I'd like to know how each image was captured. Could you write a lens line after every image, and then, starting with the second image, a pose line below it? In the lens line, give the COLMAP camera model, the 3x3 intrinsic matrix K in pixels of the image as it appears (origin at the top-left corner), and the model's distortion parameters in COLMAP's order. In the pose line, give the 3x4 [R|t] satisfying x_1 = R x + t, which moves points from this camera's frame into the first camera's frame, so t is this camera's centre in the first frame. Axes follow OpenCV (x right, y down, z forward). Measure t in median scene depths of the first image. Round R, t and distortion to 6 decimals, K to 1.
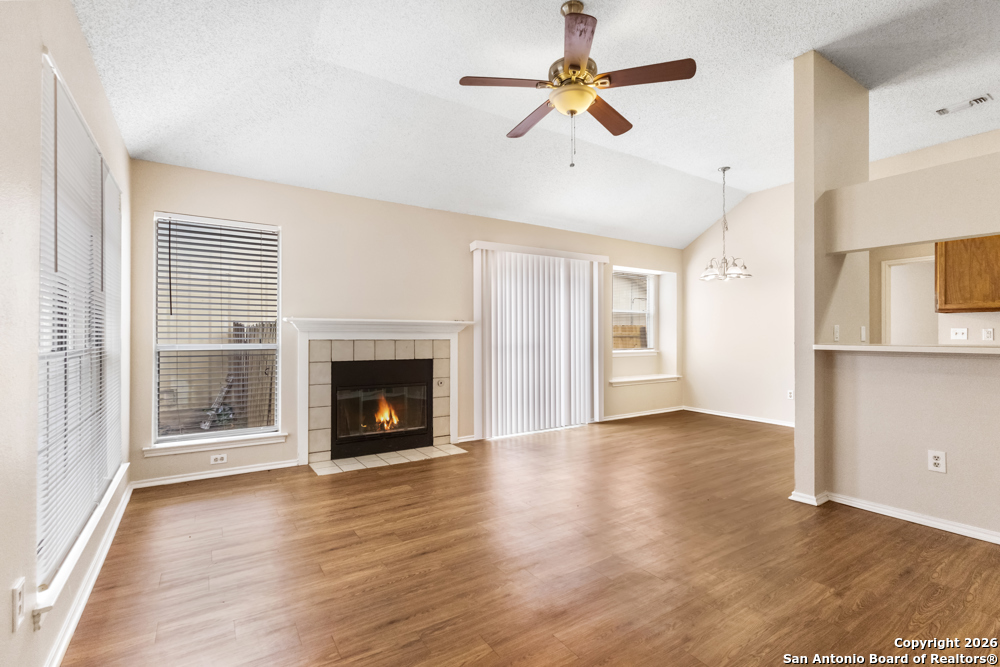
lens RADIAL K [[456.3, 0, 496.8], [0, 456.3, 334.5], [0, 0, 1]] dist [0.002605, 0.000439]
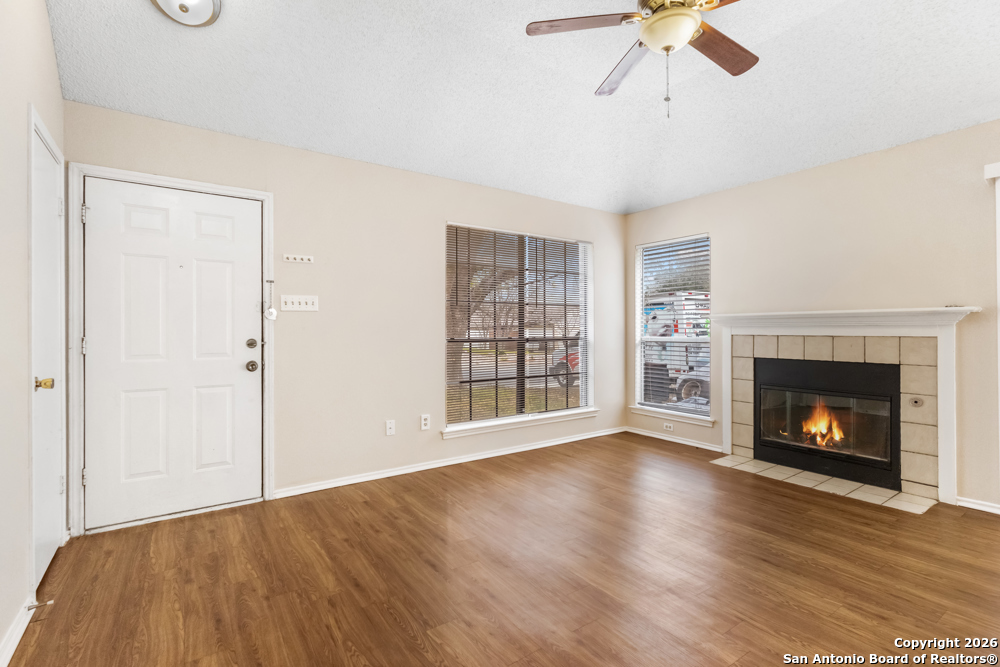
lens RADIAL K [[462.0, 0, 500.6], [0, 462.0, 335.9], [0, 0, 1]] dist [0.002103, 0.000668]
pose [[0.036326, 0.008547, -0.999303, 0.563680], [0.005174, 0.999948, 0.008741, 0.001947], [0.999327, -0.005488, 0.036280, 0.401439]]
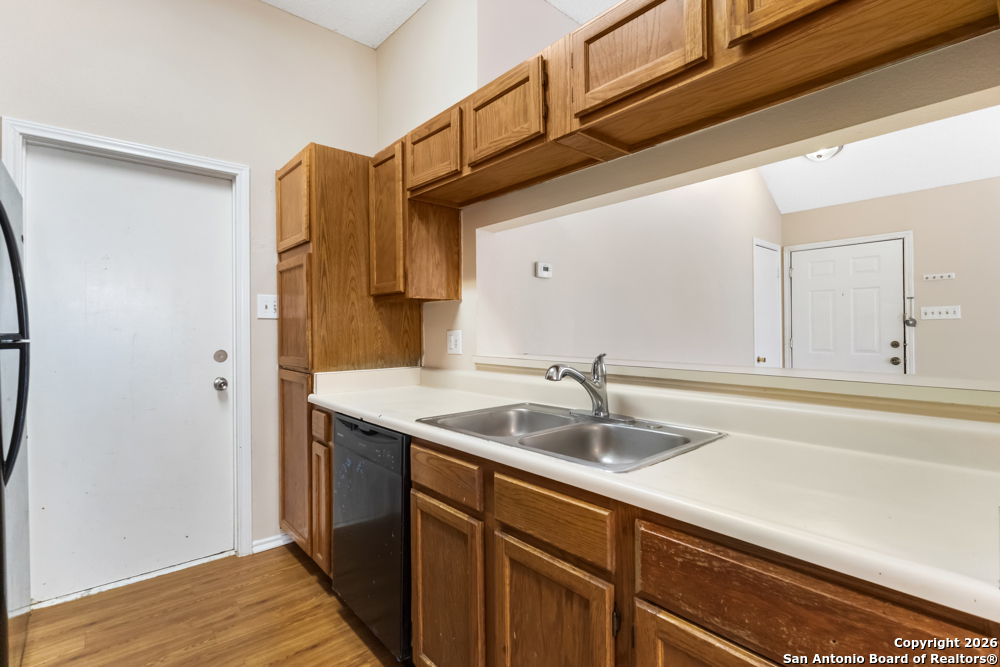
lens RADIAL K [[470.5, 0, 488.1], [0, 470.5, 327.6], [0, 0, 1]] dist [0.000728, 0.000470]
pose [[-0.991781, 0.005736, -0.127815, 0.805877], [0.006970, 0.999933, -0.009206, -0.013994], [0.127754, -0.010021, -0.991755, 0.899068]]
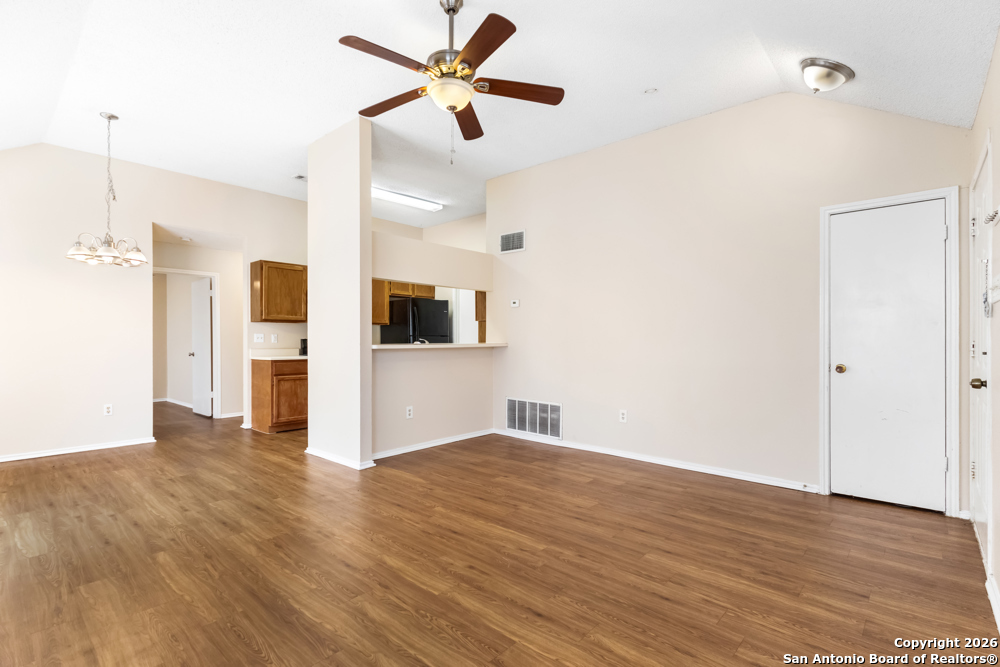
lens RADIAL K [[468.8, 0, 504.2], [0, 468.8, 342.7], [0, 0, 1]] dist [0.002817, 0.000331]
pose [[-0.270114, -0.002626, 0.962825, -0.491576], [-0.000545, 0.999997, 0.002574, 0.008194], [-0.962828, 0.000170, -0.270114, 0.687044]]
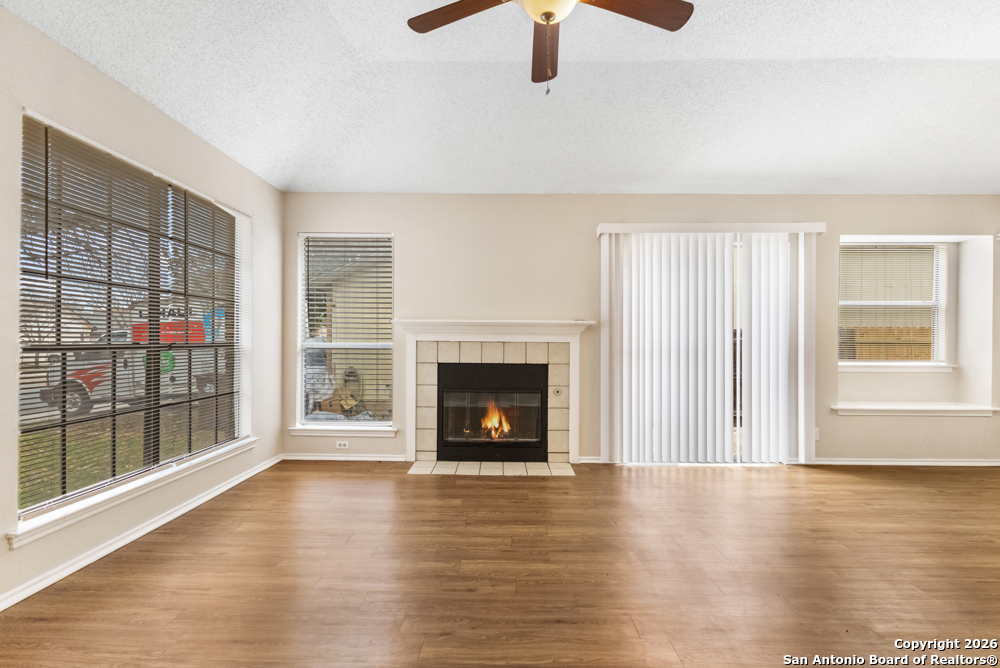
lens RADIAL K [[464.7, 0, 502.5], [0, 464.7, 341.1], [0, 0, 1]] dist [0.000565, 0.000502]
pose [[0.835716, 0.005681, -0.549132, 0.298607], [-0.005665, 0.999982, 0.001722, 0.008862], [0.549133, 0.001672, 0.835734, 0.210800]]
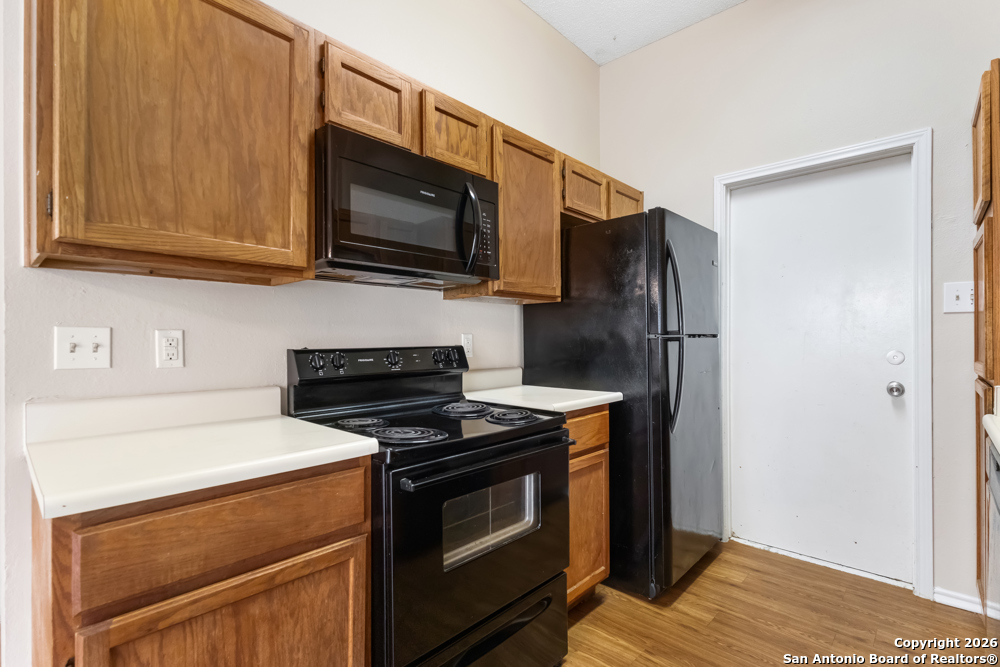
lens RADIAL K [[466.9, 0, 496.7], [0, 466.9, 338.3], [0, 0, 1]] dist [0.000924, 0.001193]
pose [[-0.245325, 0.003543, 0.969434, 0.680391], [0.000278, 0.999994, -0.003584, -0.006313], [-0.969441, -0.000610, -0.245324, 0.831973]]
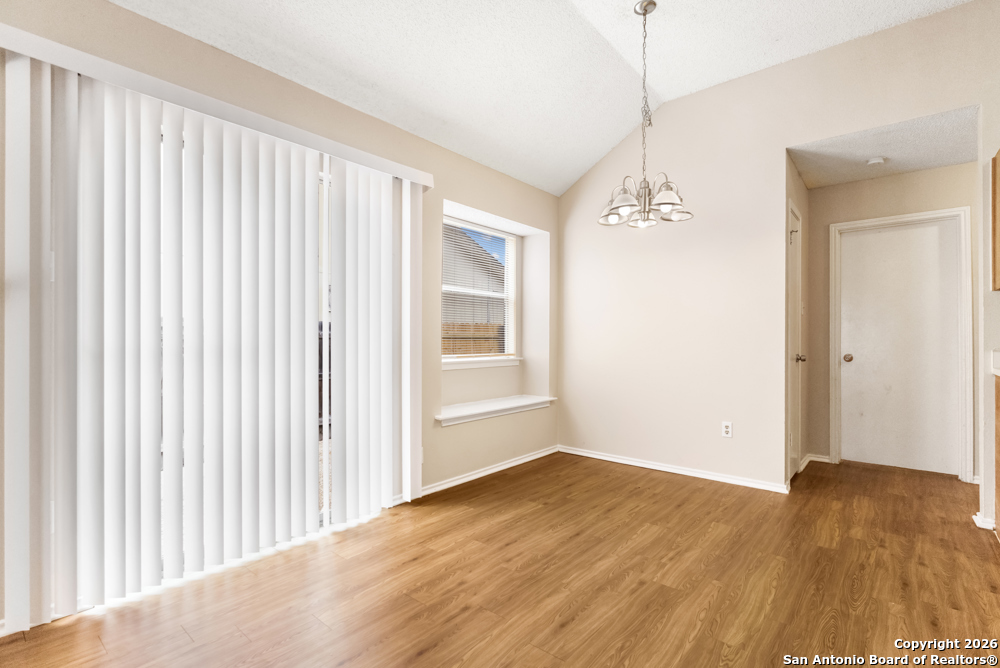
lens RADIAL K [[466.9, 0, 496.7], [0, 466.9, 338.8], [0, 0, 1]] dist [0.000924, 0.001193]
pose [[0.956510, 0.004005, 0.291673, 0.215424], [-0.004179, 0.999991, -0.000027, 0.016310], [-0.291671, -0.001193, 0.956518, 0.637771]]
